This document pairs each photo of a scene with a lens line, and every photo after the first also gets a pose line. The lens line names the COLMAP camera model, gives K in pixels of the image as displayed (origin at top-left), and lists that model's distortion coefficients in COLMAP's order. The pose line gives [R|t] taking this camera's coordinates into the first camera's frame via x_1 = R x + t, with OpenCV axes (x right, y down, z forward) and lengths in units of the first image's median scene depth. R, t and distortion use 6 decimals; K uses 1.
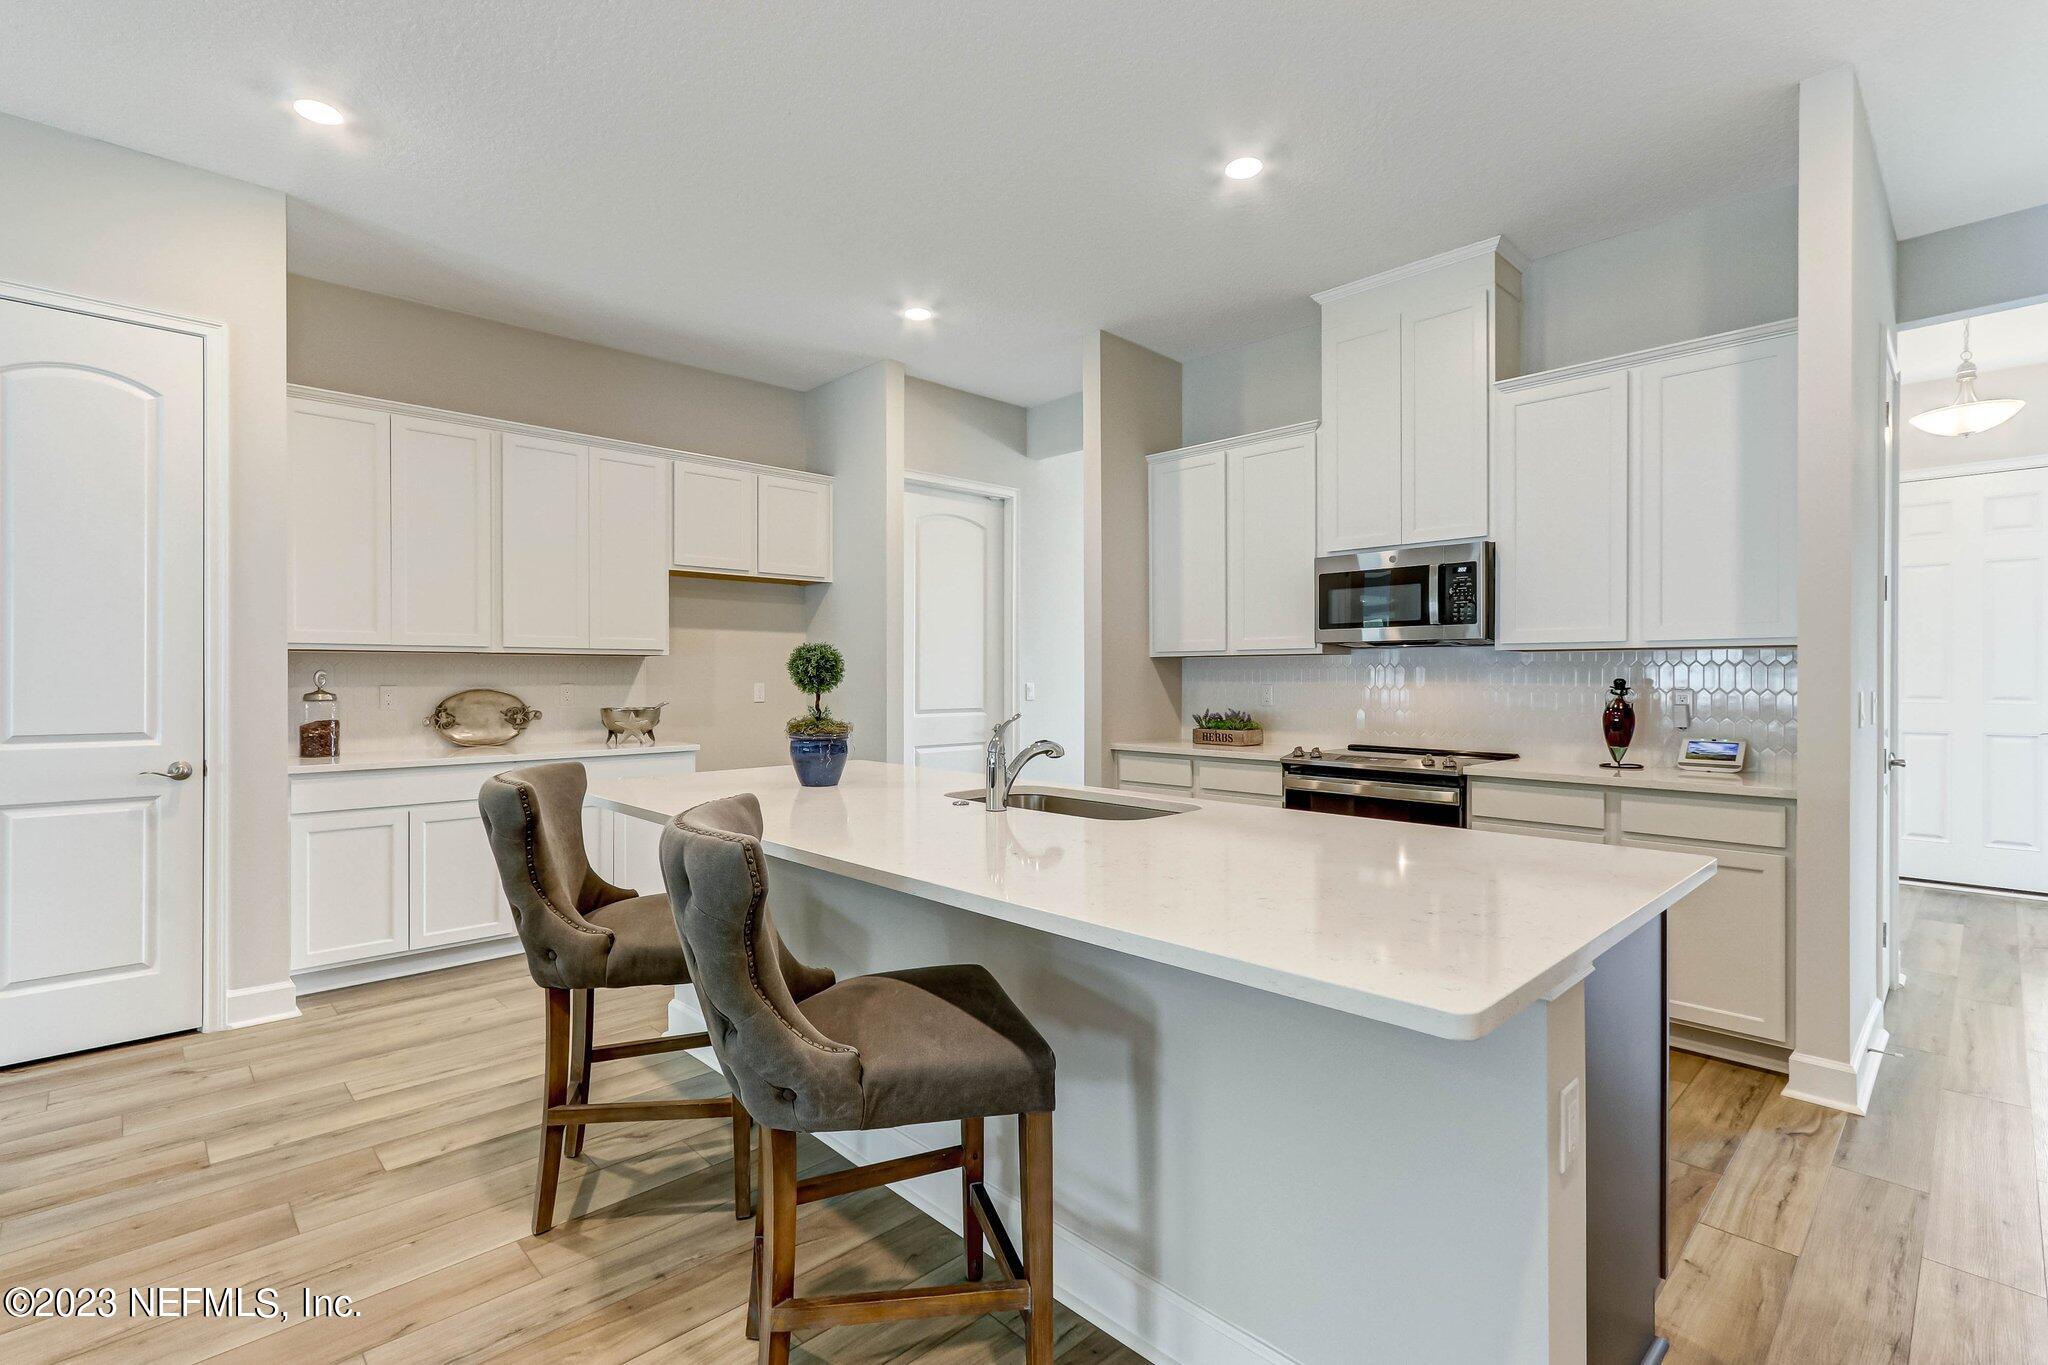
lens RADIAL K [[940.1, 0, 1013.6], [0, 940.1, 683.9], [0, 0, 1]] dist [0.003043, 0.002480]
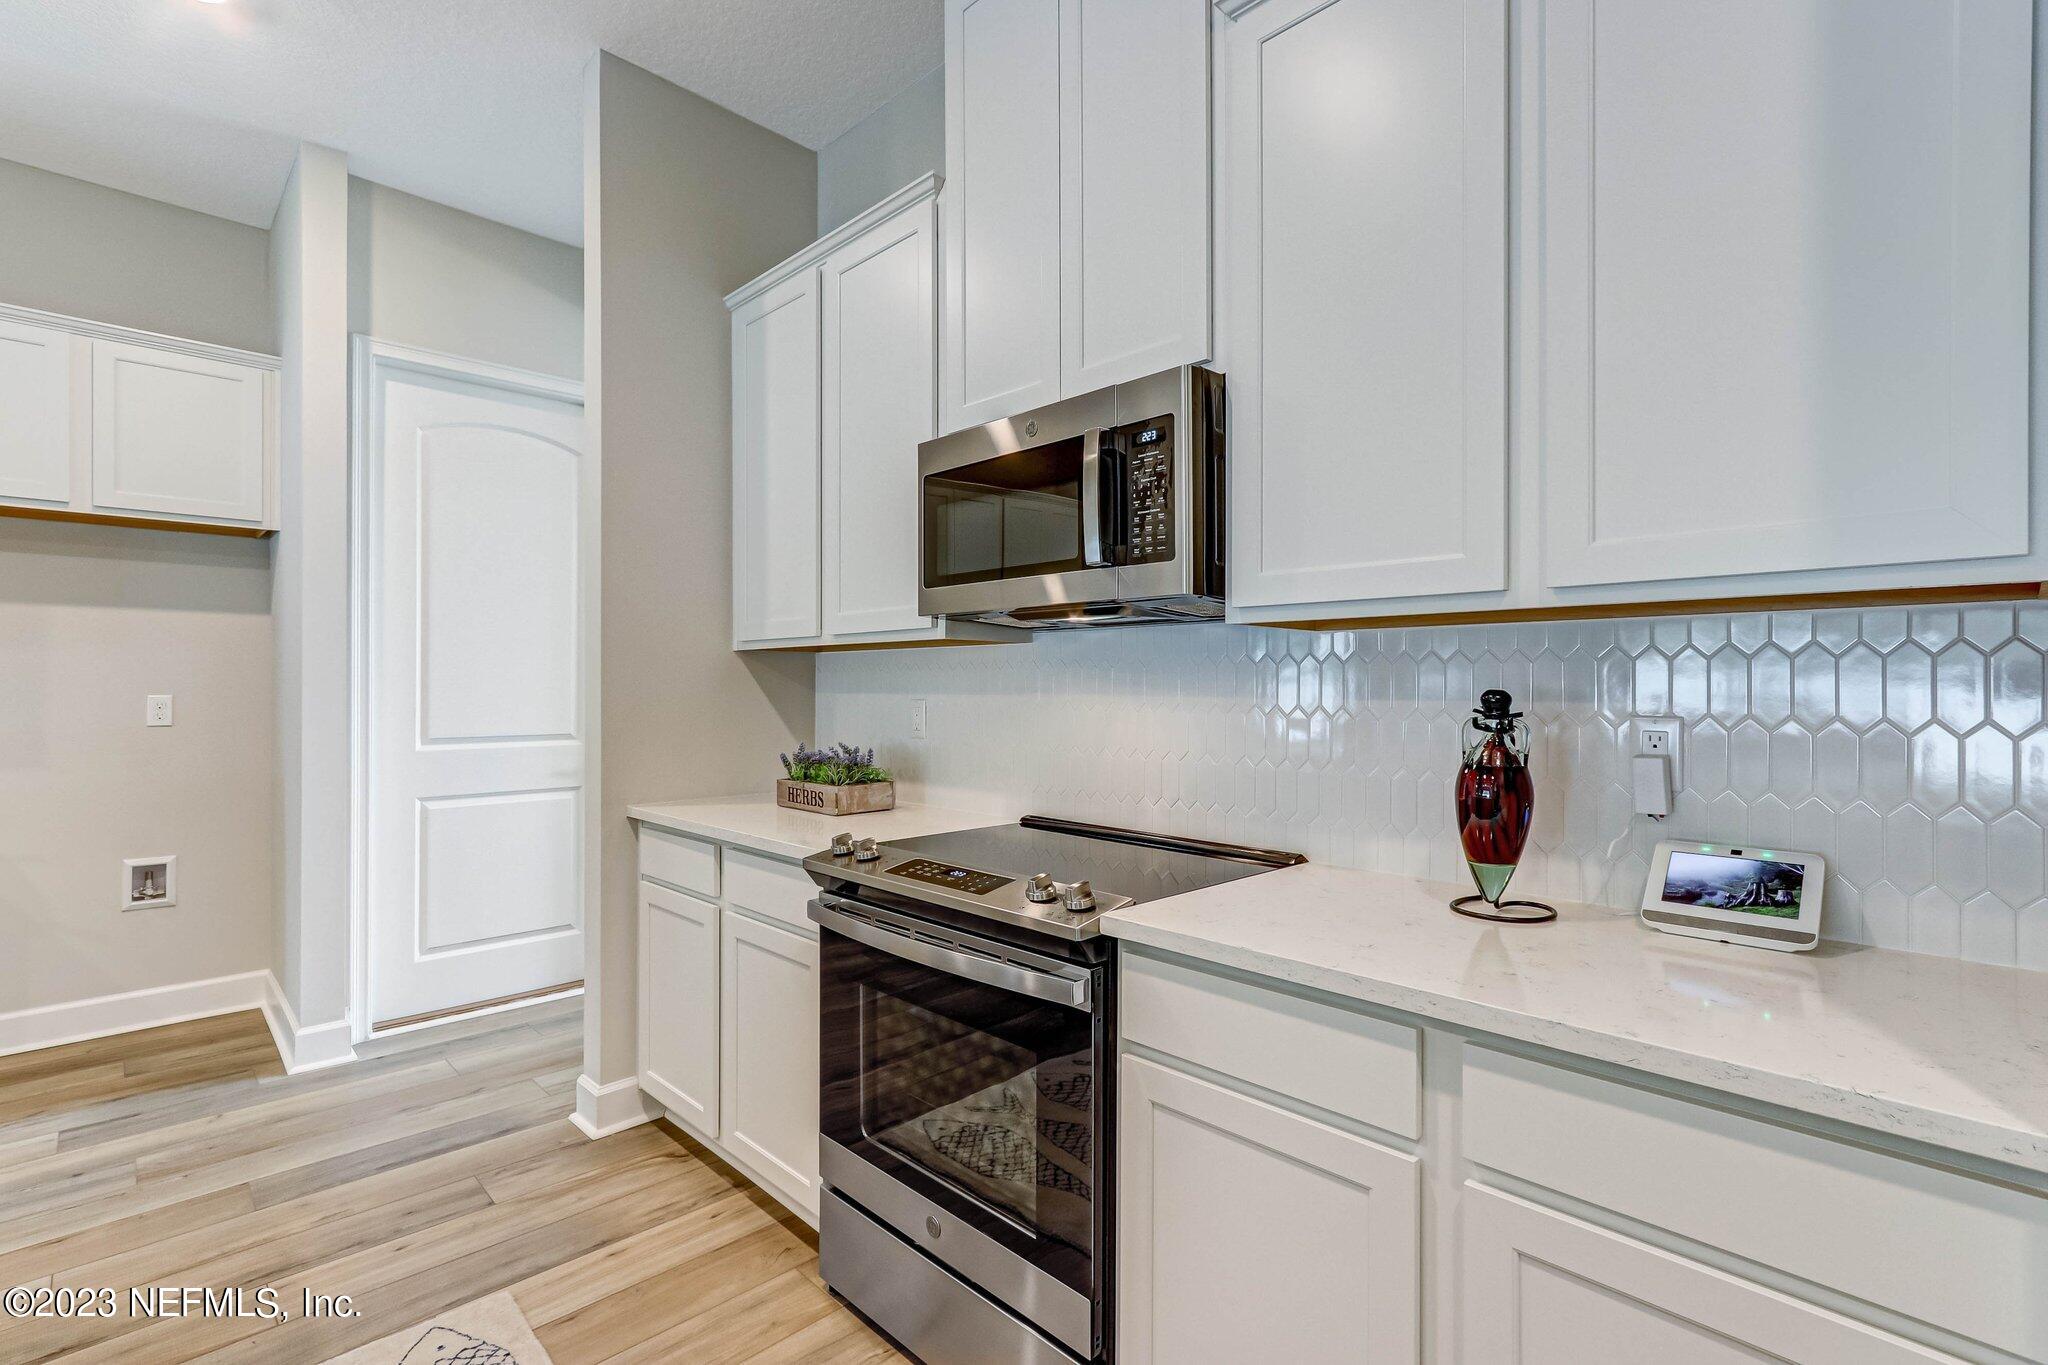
lens RADIAL K [[940.1, 0, 1013.7], [0, 940.1, 682.4], [0, 0, 1]] dist [0.003043, 0.002480]
pose [[0.999988, -0.000707, 0.004906, 0.362860], [0.000749, 0.999963, -0.008604, -0.004500], [-0.004900, 0.008608, 0.999951, 0.500643]]
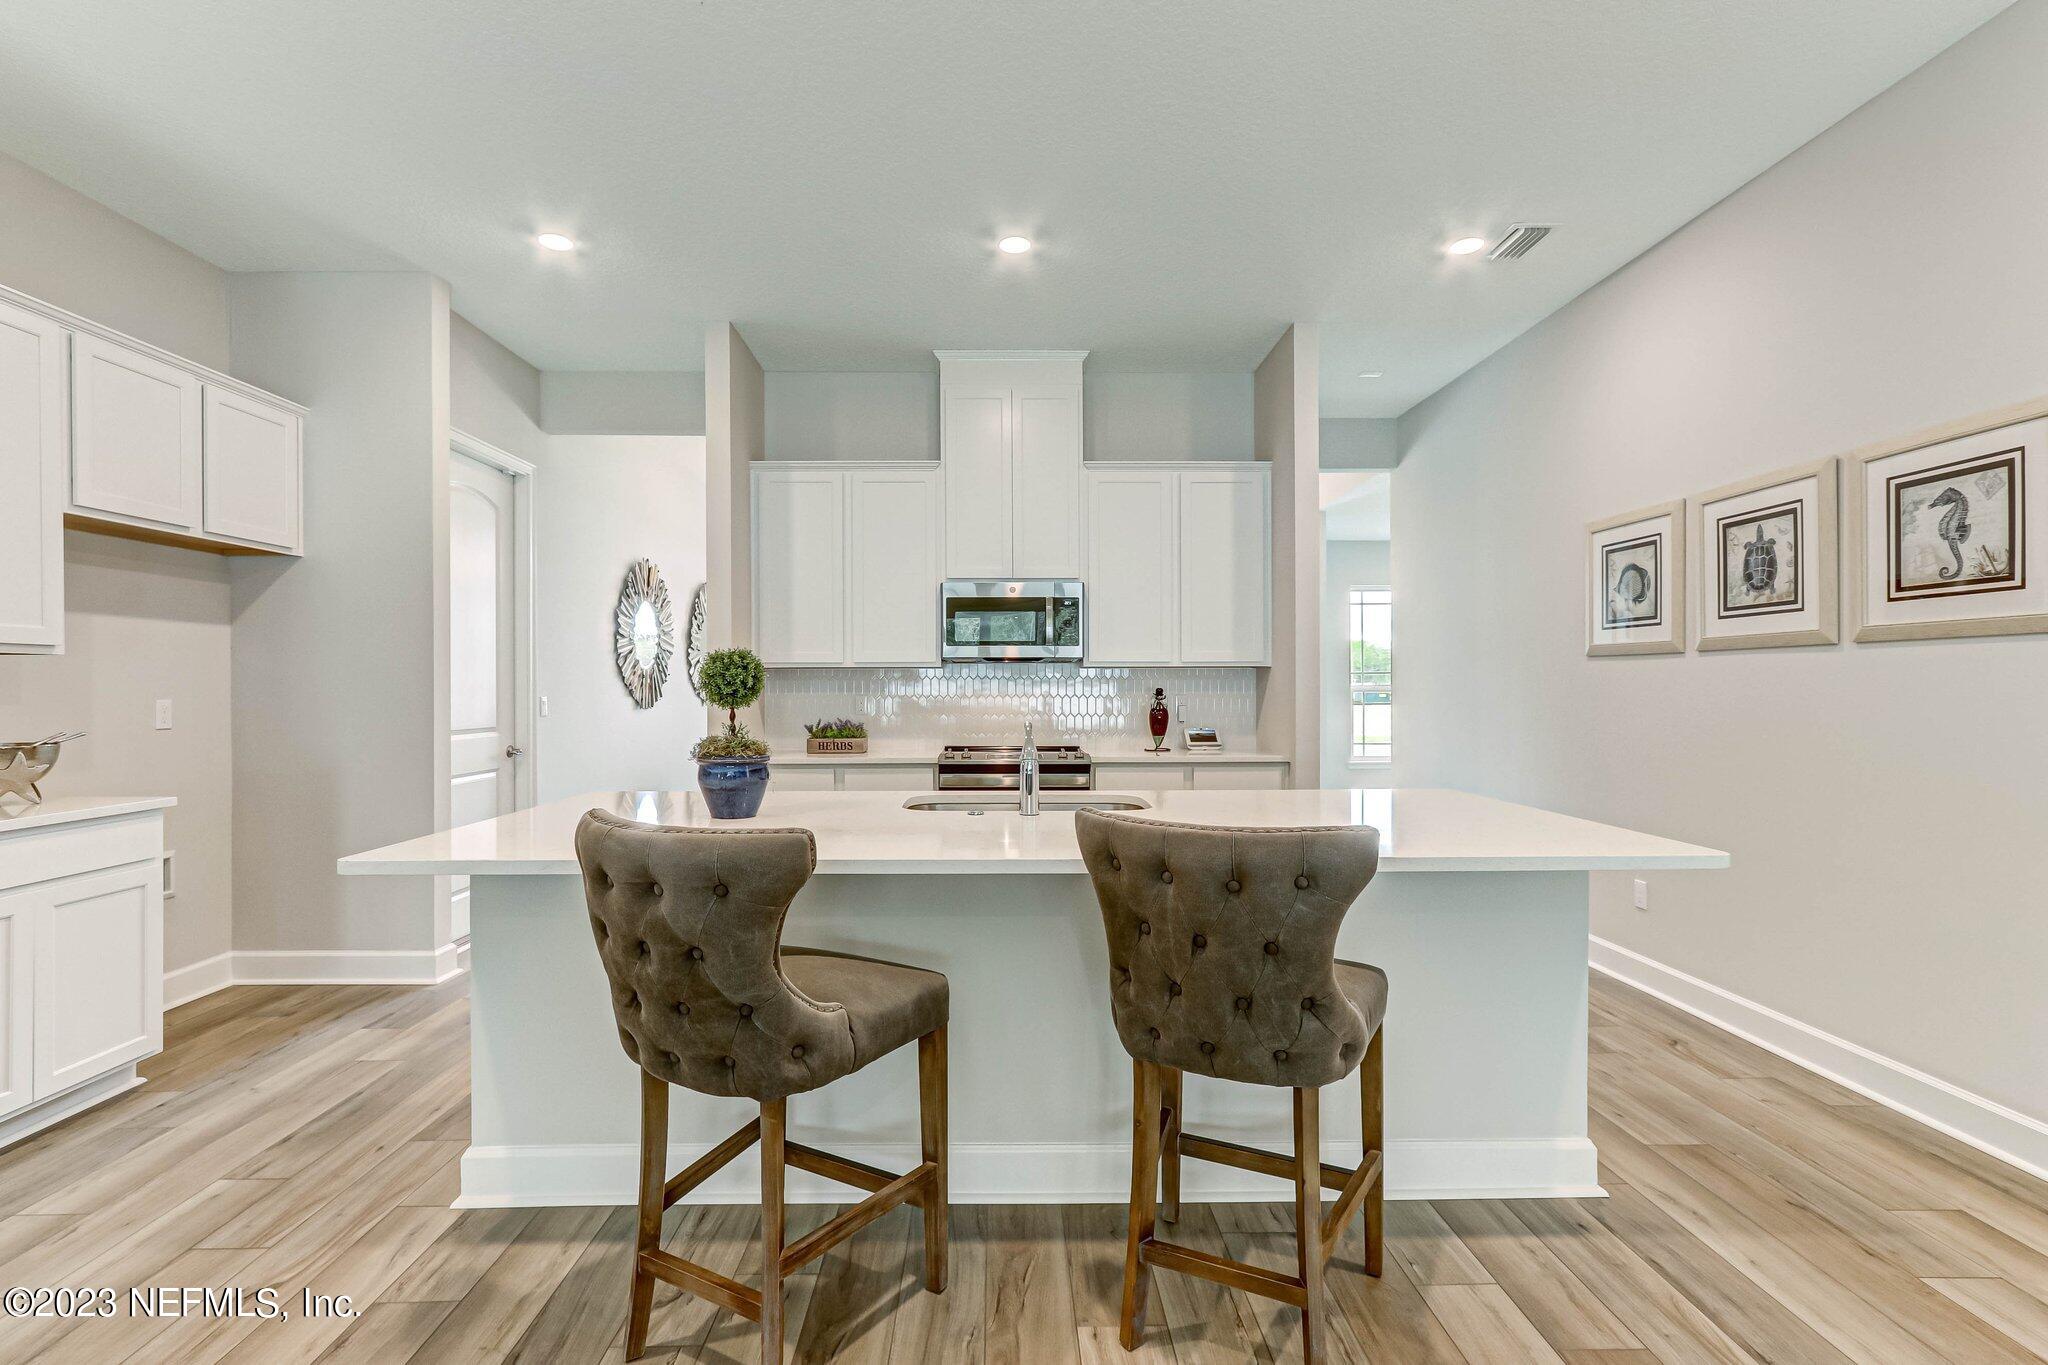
lens RADIAL K [[940.1, 0, 1005.0], [0, 940.1, 689.7], [0, 0, 1]] dist [0.003043, 0.002480]
pose [[0.679312, -0.004419, 0.733836, -0.458684], [0.009231, 0.999954, -0.002523, -0.001263], [-0.733791, 0.008488, 0.679322, 0.172673]]
